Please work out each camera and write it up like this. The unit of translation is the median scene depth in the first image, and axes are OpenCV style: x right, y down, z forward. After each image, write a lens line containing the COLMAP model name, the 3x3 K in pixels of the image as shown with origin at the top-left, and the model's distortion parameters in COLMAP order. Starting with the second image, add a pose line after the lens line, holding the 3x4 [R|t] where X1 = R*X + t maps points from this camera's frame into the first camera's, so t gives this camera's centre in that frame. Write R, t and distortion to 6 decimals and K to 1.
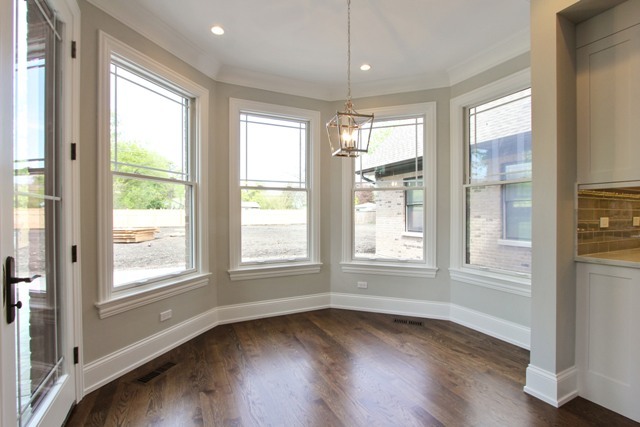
lens RADIAL K [[299.9, 0, 317.3], [0, 299.9, 216.4], [0, 0, 1]] dist [-0.016653, -0.000022]
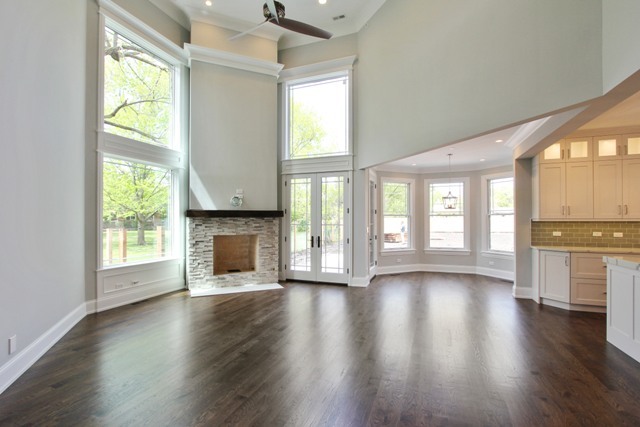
lens RADIAL K [[299.9, 0, 317.3], [0, 299.9, 216.4], [0, 0, 1]] dist [-0.016653, -0.000022]
pose [[0.687122, -0.009273, -0.726483, 0.847471], [-0.004724, 0.999840, -0.017229, -0.042662], [0.726527, 0.015270, 0.686969, -1.264504]]
